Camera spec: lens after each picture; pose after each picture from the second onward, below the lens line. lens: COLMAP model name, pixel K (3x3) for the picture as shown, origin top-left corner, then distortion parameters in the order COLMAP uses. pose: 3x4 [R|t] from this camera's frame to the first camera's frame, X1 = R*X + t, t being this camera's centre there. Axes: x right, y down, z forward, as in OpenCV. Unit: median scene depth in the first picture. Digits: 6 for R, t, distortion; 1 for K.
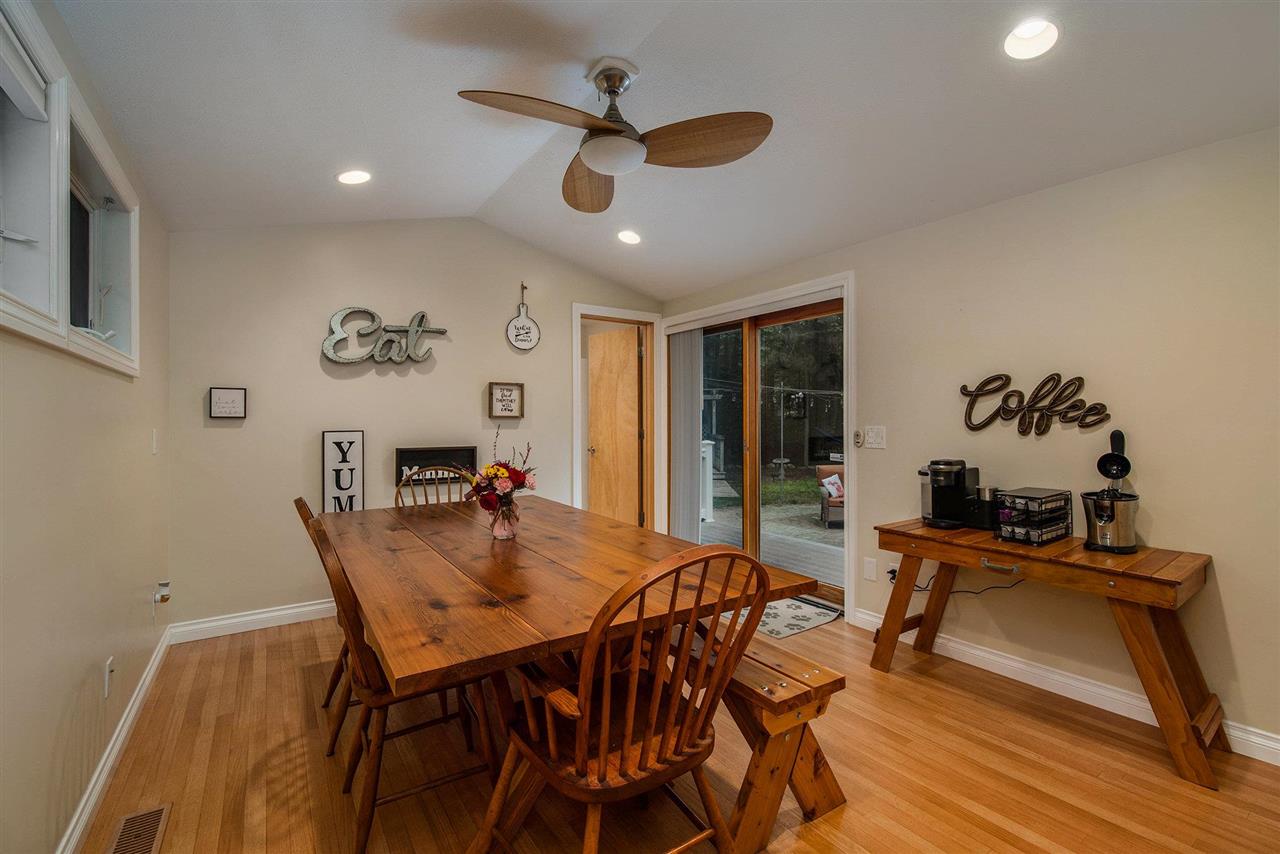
lens RADIAL K [[555.2, 0, 639.5], [0, 555.2, 424.9], [0, 0, 1]] dist [-0.003112, -0.000542]
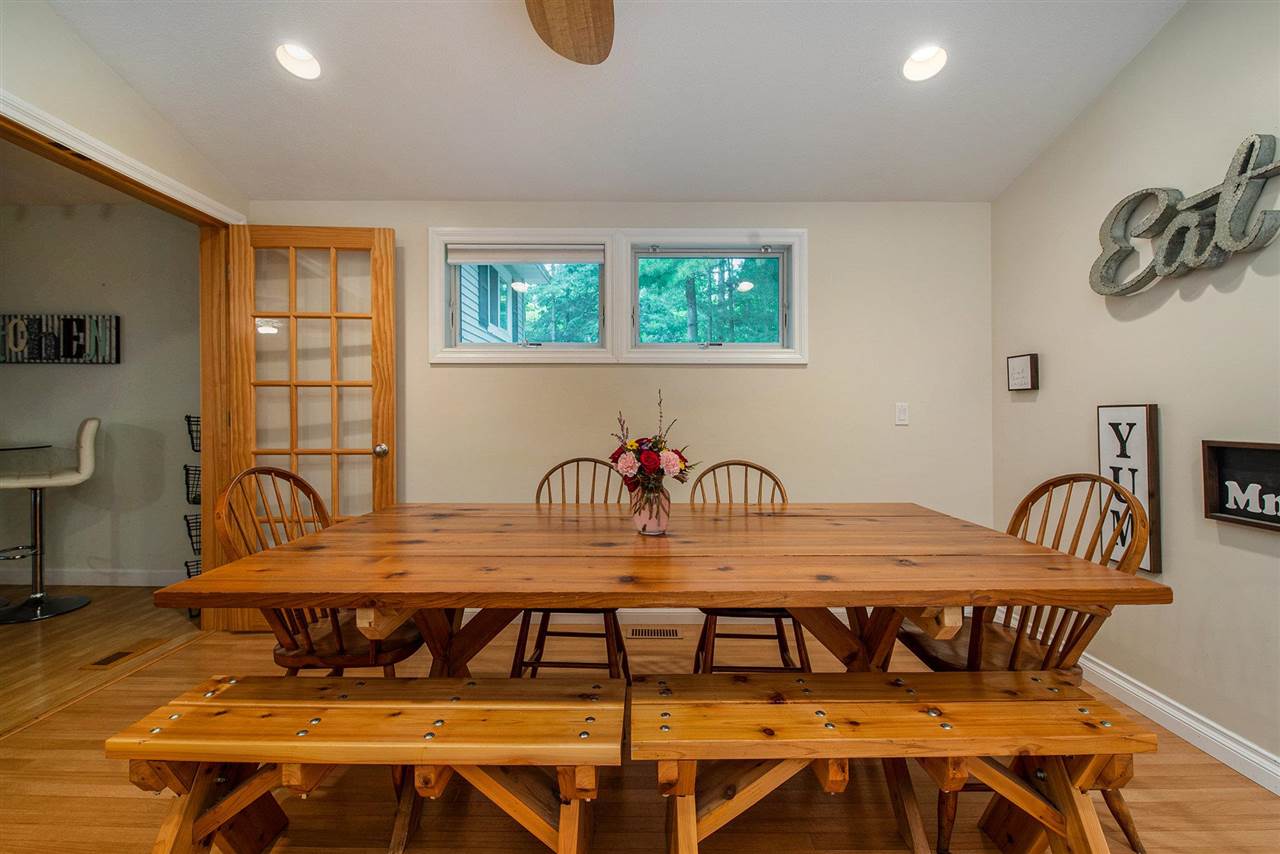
lens RADIAL K [[555.2, 0, 640.3], [0, 555.2, 423.0], [0, 0, 1]] dist [-0.003112, -0.000542]
pose [[-0.563533, 0.020723, -0.825834, 0.267363], [-0.002409, 0.999640, 0.026728, 0.015358], [0.826090, 0.017052, -0.563280, 0.903916]]
